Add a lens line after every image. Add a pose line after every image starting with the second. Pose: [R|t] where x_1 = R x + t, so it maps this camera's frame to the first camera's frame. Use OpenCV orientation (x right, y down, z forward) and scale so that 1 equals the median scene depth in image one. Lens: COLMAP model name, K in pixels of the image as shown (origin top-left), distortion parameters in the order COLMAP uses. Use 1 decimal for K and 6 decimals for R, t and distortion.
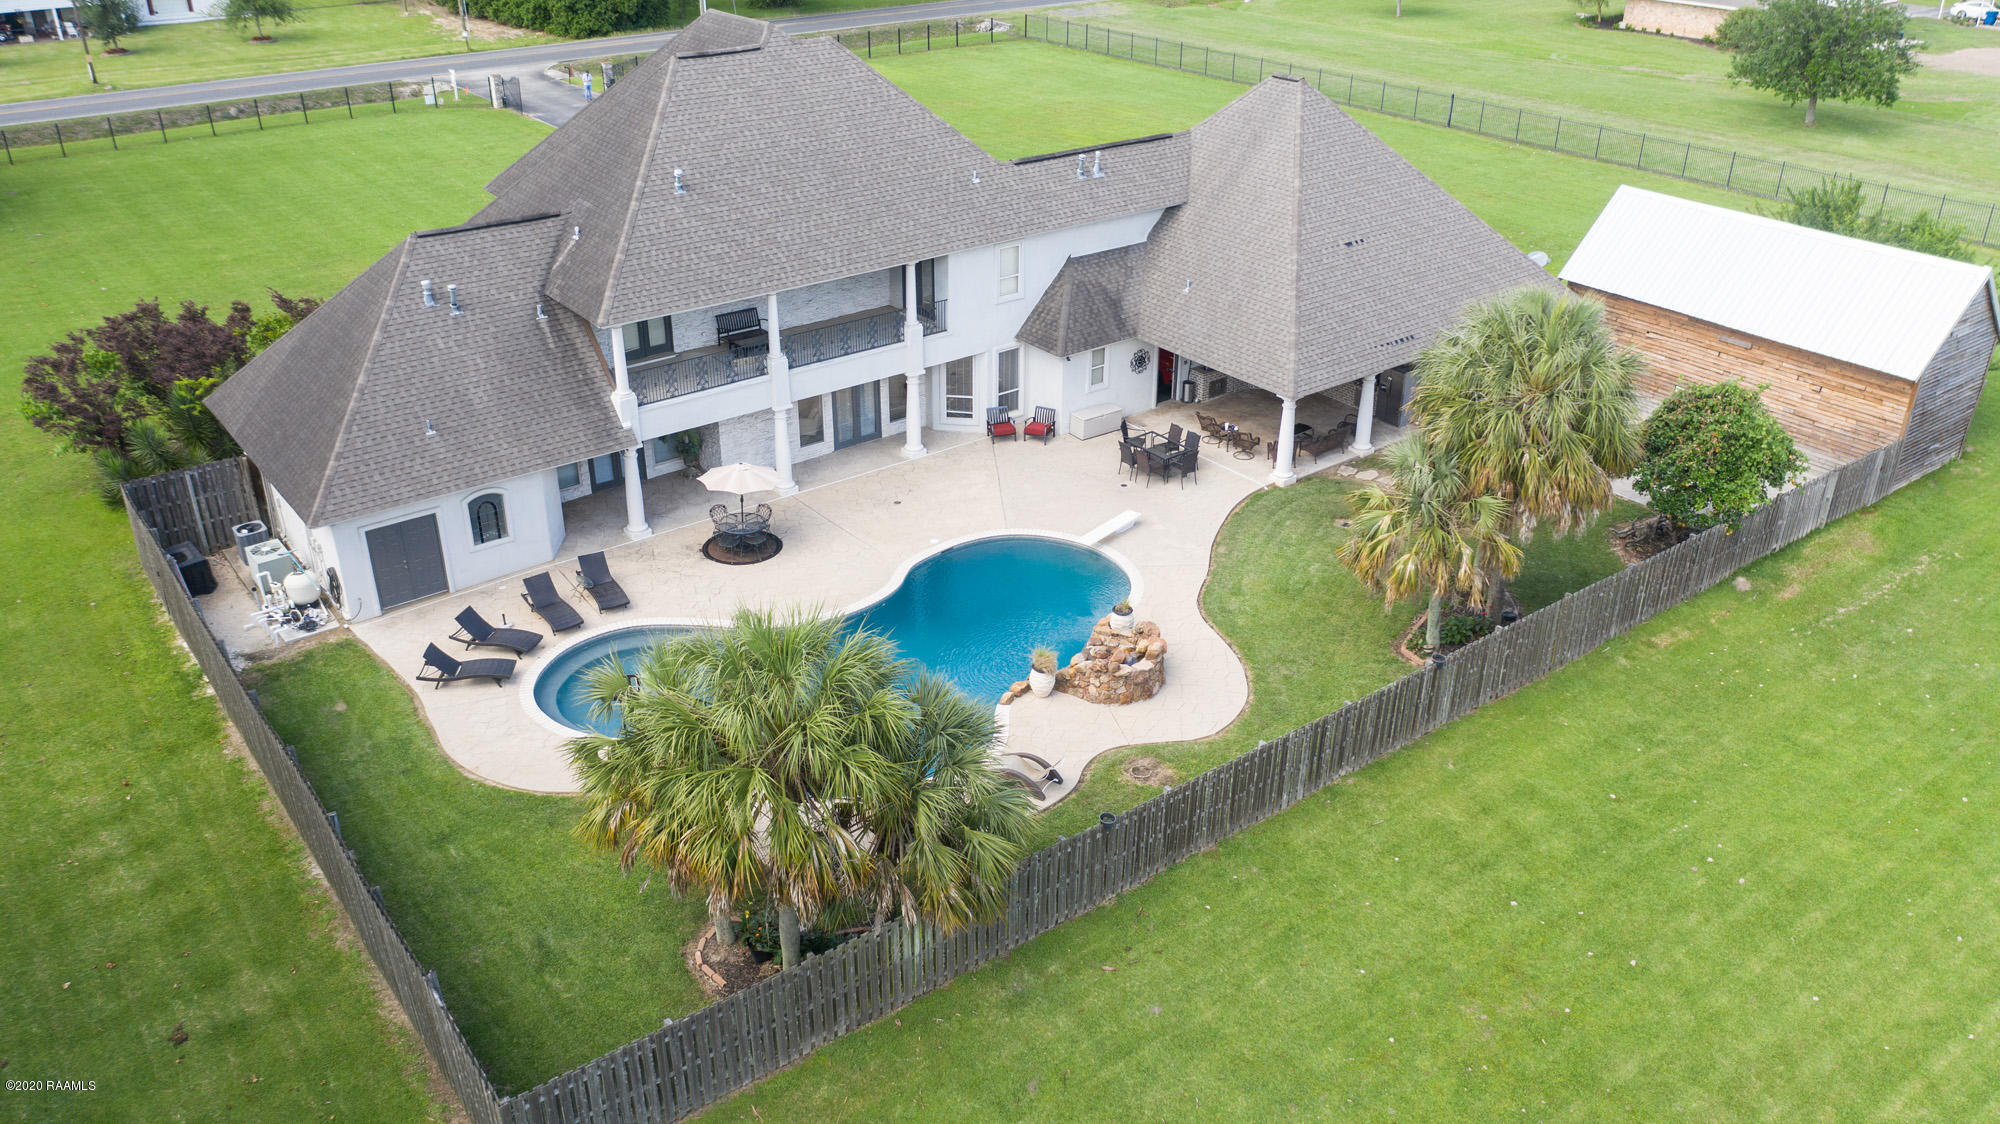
lens RADIAL K [[1579.3, 0, 999.3], [0, 1579.3, 559.2], [0, 0, 1]] dist [-0.009972, -0.008557]
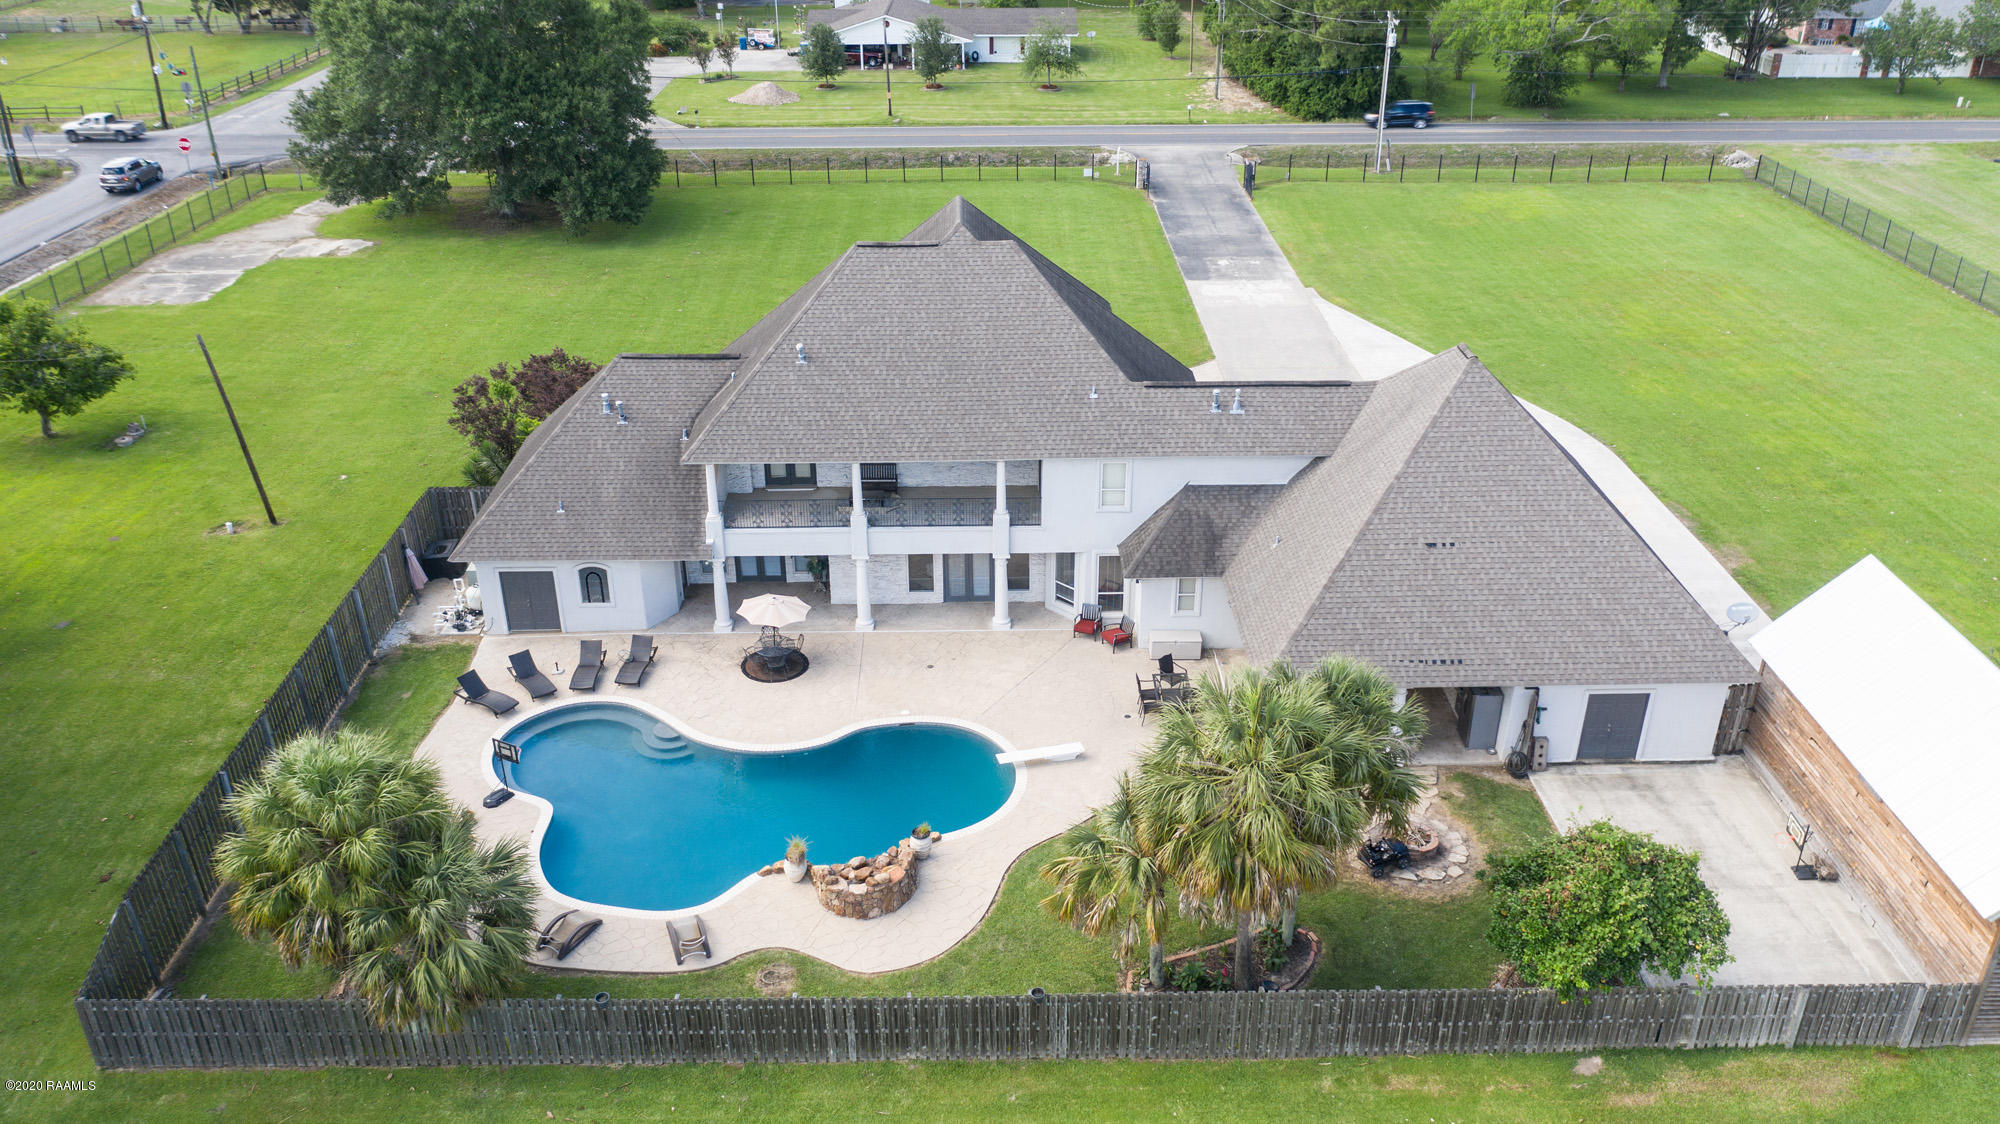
lens RADIAL K [[1579.3, 0, 1001.4], [0, 1579.3, 568.2], [0, 0, 1]] dist [-0.009972, -0.008557]
pose [[0.802880, 0.270480, -0.531247, 0.554317], [-0.267740, 0.959819, 0.084046, -0.211925], [0.532634, 0.074757, 0.843038, 0.091046]]
